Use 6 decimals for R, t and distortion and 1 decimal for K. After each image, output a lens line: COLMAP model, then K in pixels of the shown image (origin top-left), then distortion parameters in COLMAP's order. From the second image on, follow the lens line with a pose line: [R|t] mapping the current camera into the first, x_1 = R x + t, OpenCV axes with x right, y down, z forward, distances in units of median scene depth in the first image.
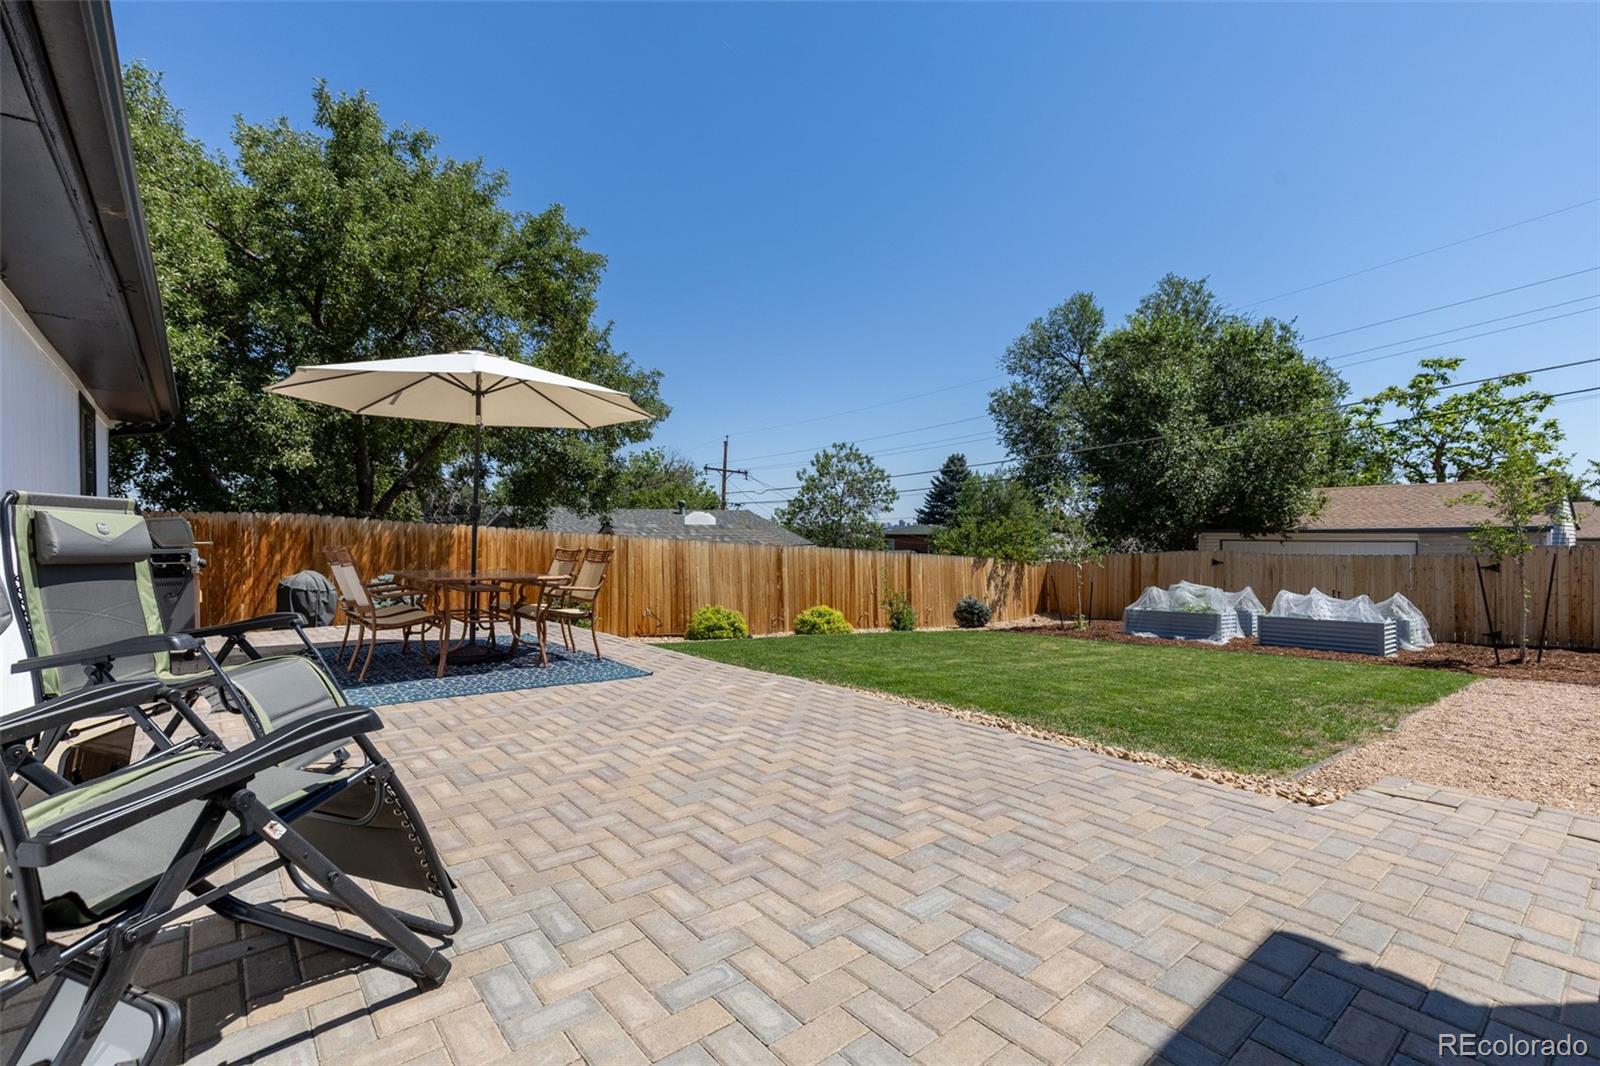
lens RADIAL K [[721.7, 0, 802.9], [0, 721.7, 530.9], [0, 0, 1]] dist [0.013126, -0.001798]
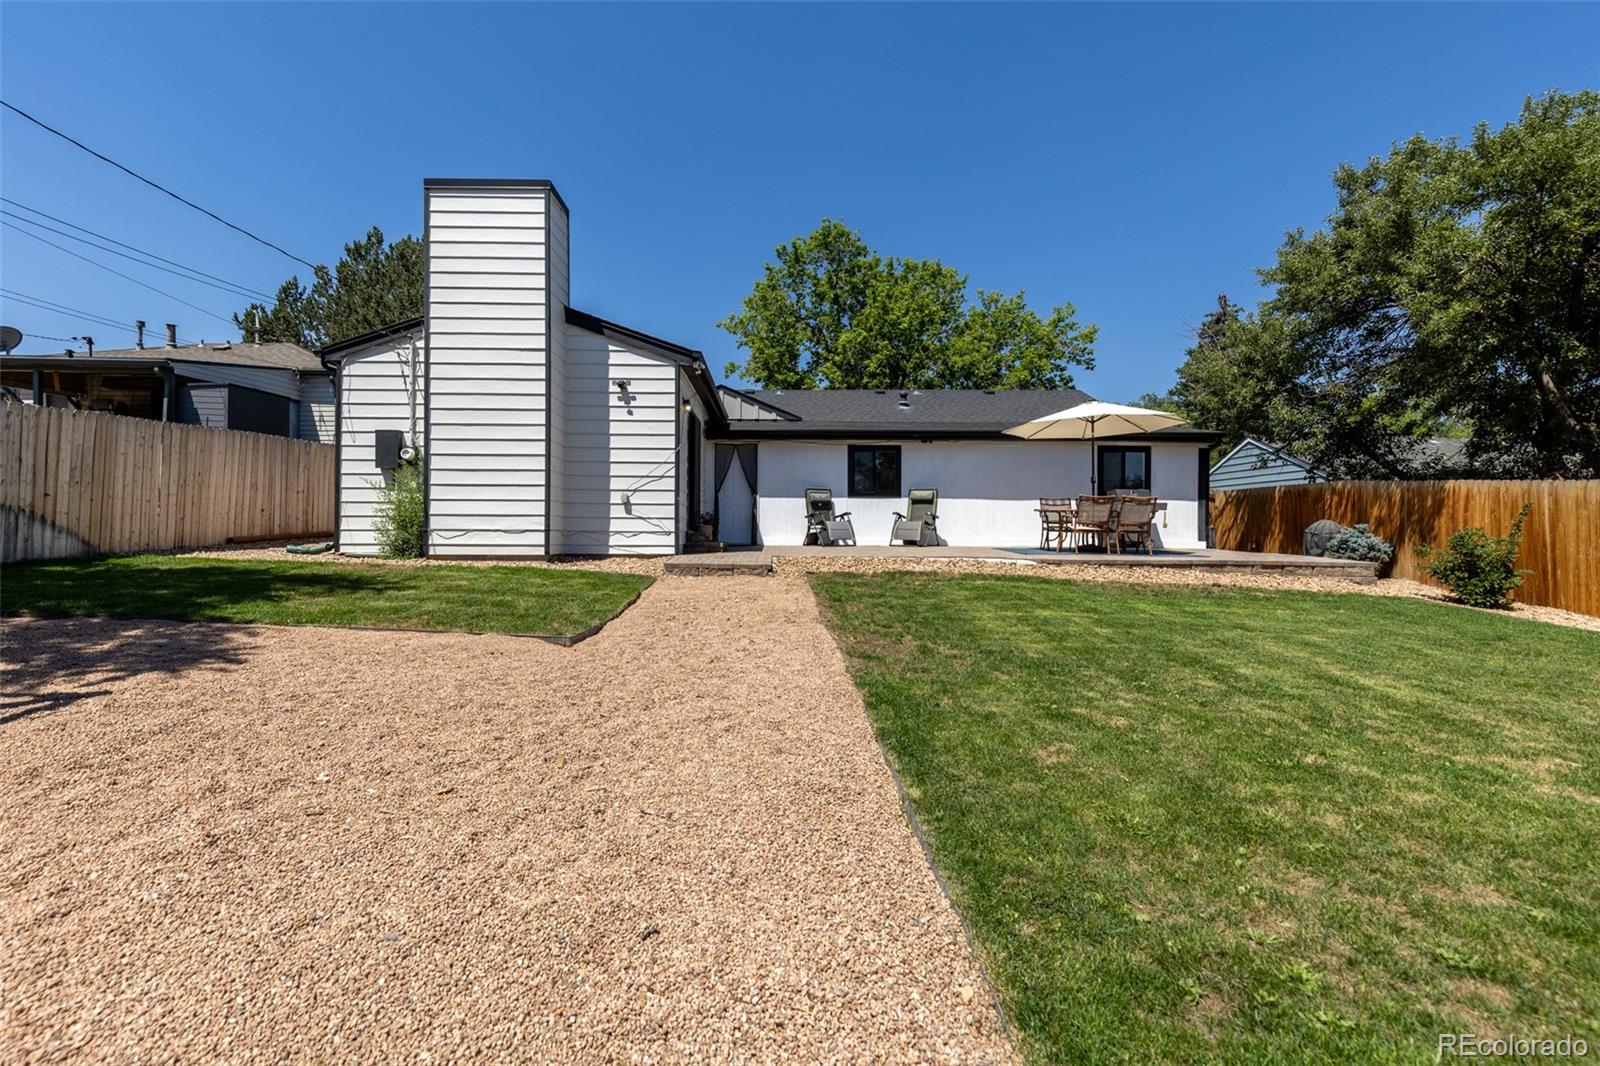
lens RADIAL K [[721.7, 0, 788.9], [0, 721.7, 529.0], [0, 0, 1]] dist [0.013126, -0.001798]
pose [[-0.635419, 0.003402, -0.772160, 2.588429], [0.000438, 0.999992, 0.004046, 0.157232], [0.772168, 0.002233, -0.635415, 2.509930]]
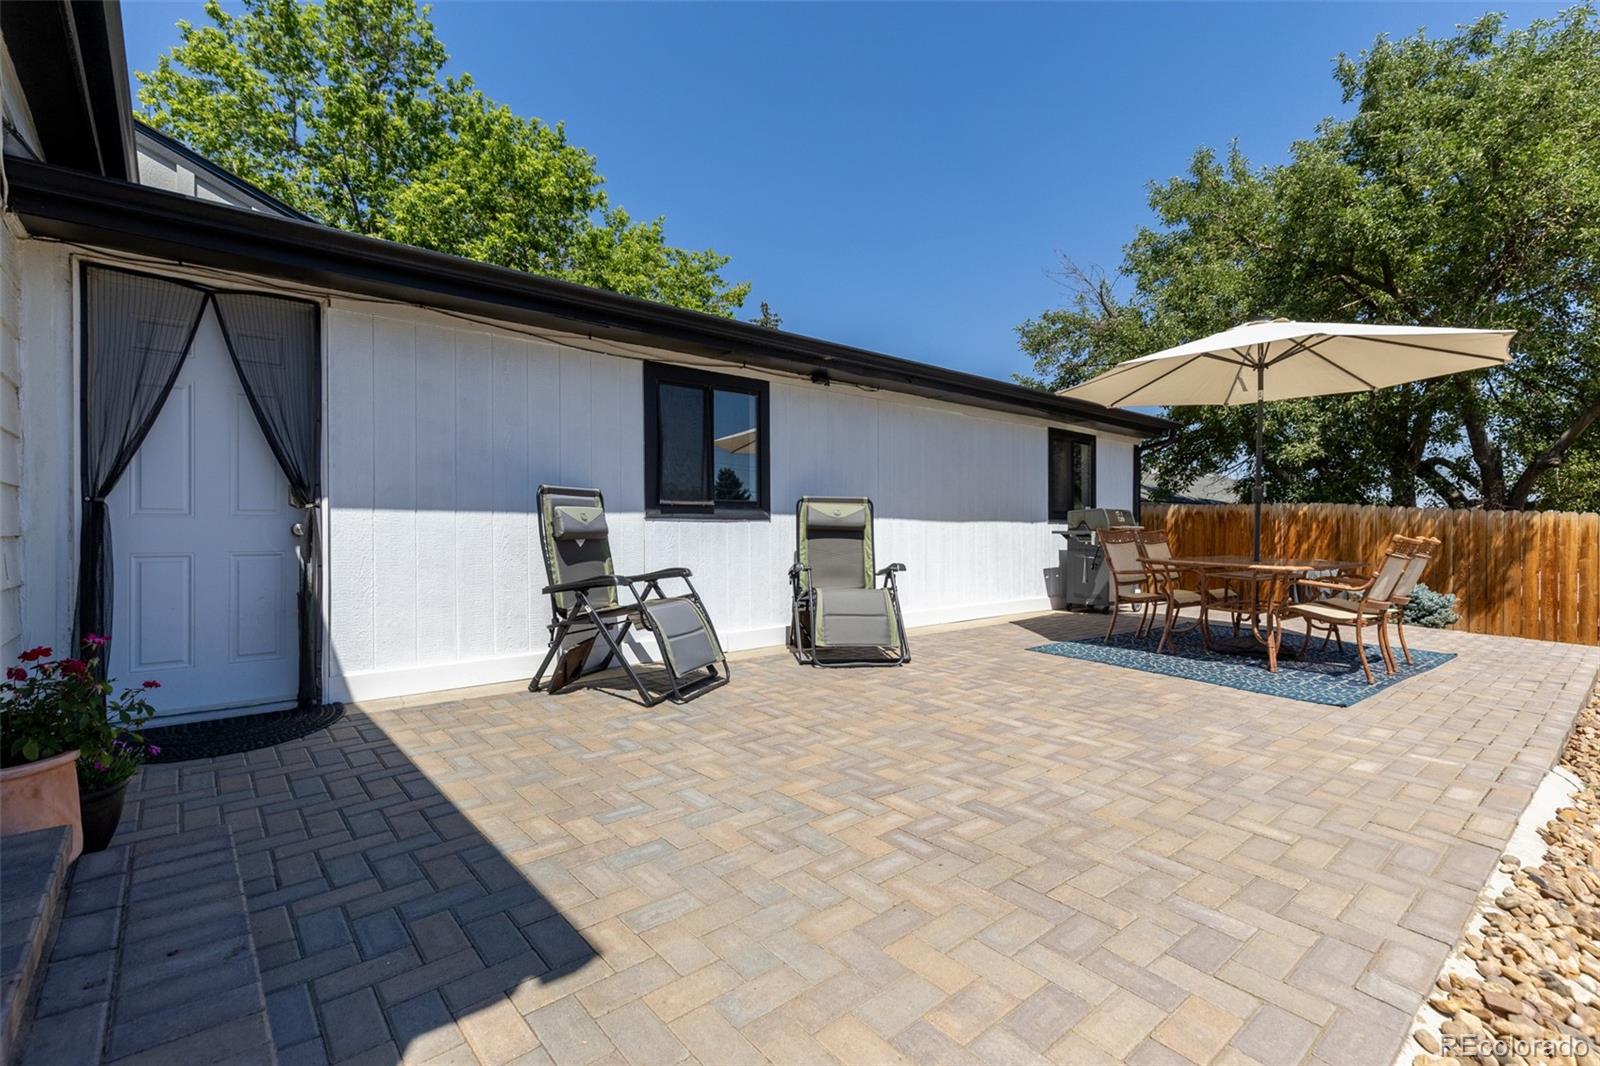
lens RADIAL K [[721.7, 0, 784.7], [0, 721.7, 533.9], [0, 0, 1]] dist [0.013126, -0.001798]
pose [[-0.004075, 0.009846, -0.999943, 0.743323], [-0.002703, 0.999948, 0.009857, 0.024947], [0.999988, 0.002743, -0.004048, 0.607902]]
